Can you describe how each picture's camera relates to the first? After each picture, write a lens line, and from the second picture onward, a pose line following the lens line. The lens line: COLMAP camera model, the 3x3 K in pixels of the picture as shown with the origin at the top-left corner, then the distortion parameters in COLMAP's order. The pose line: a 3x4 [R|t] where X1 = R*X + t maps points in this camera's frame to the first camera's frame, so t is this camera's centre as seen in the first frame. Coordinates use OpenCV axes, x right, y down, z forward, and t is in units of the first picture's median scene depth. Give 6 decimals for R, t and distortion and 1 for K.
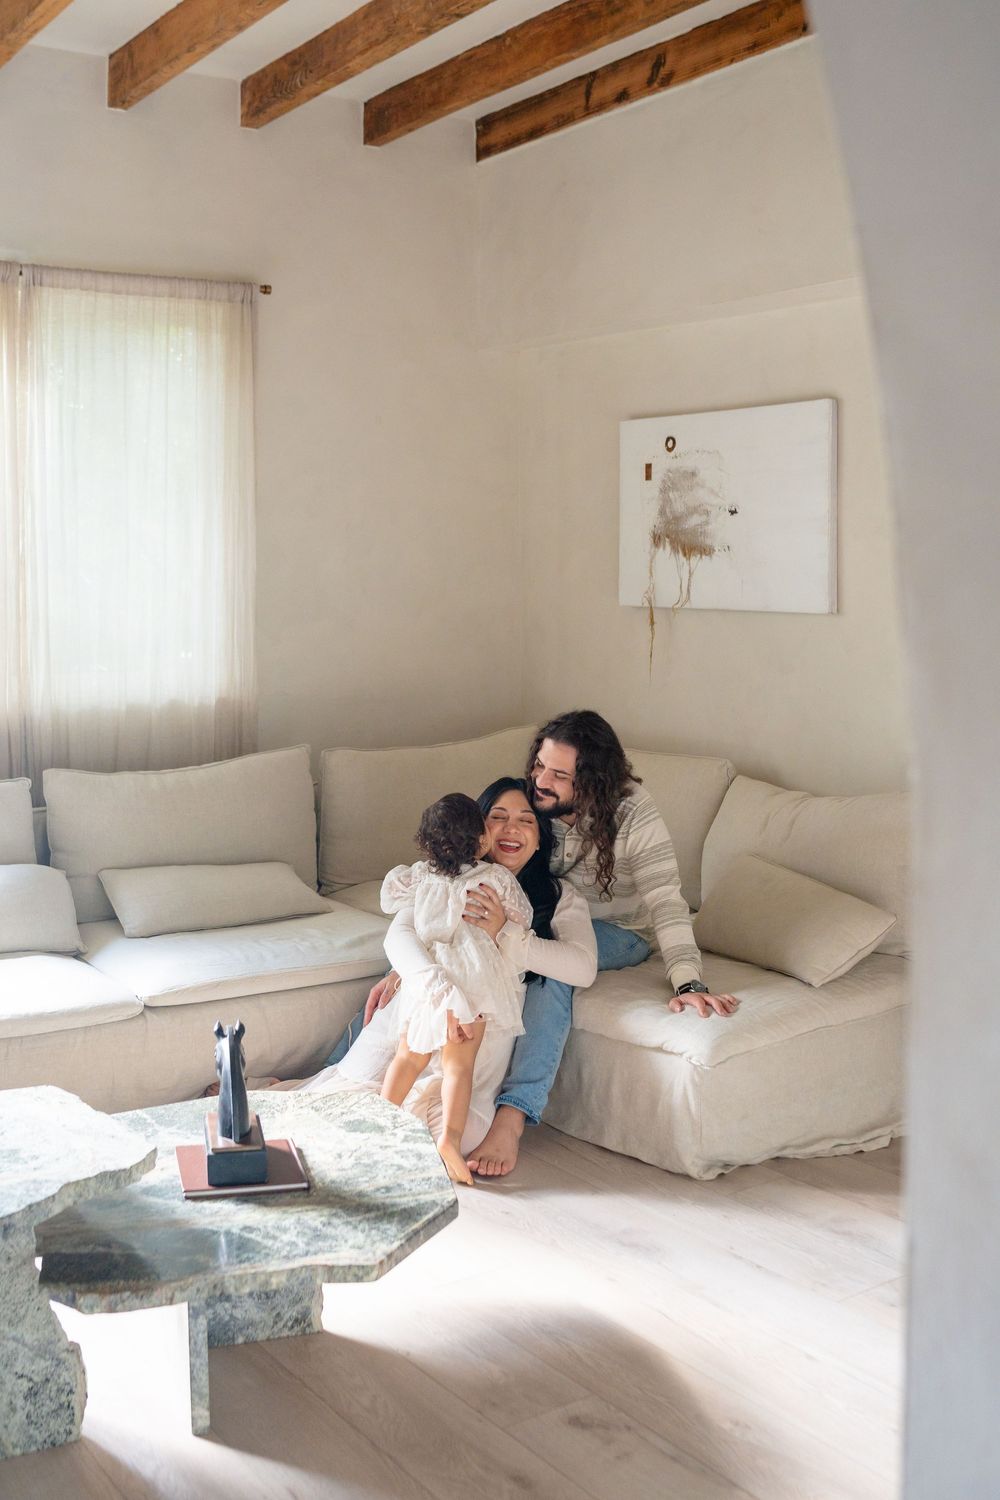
lens RADIAL K [[1561.6, 0, 500.0], [0, 1561.6, 750.0], [0, 0, 1]] dist [0.220308, 0.004902]
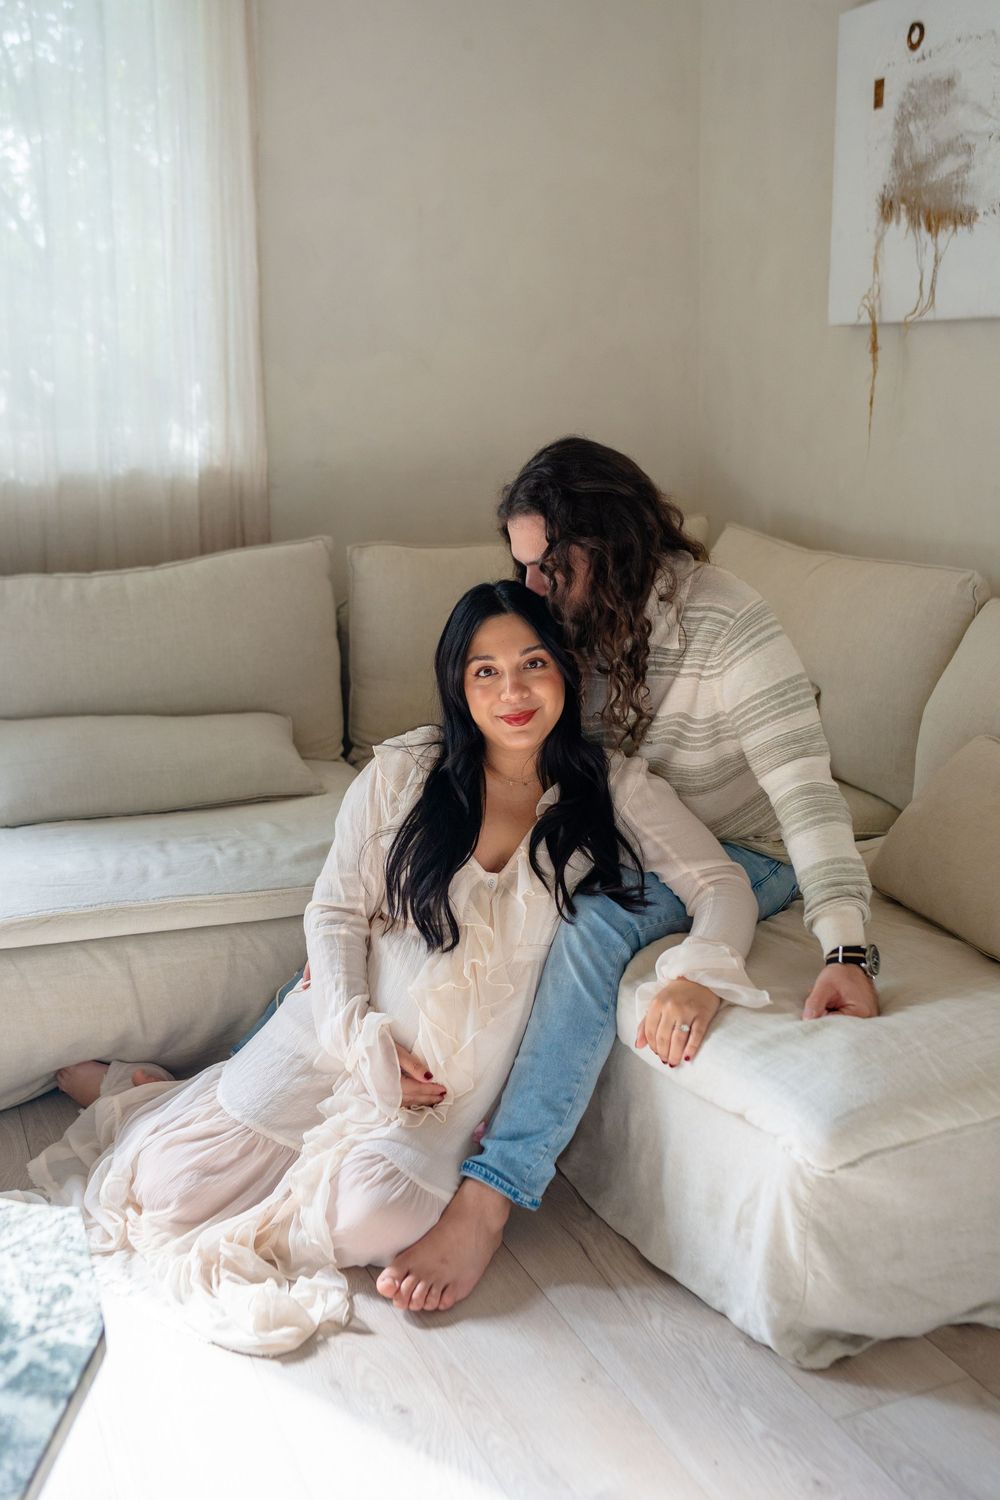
lens RADIAL K [[1496.1, 0, 500.0], [0, 1496.1, 750.0], [0, 0, 1]] dist [-0.080675, 0.282428]
pose [[0.971971, 0.045493, -0.230655, 0.099767], [-0.016141, 0.991697, 0.127577, 0.004058], [0.234544, -0.120278, 0.964636, 0.390911]]
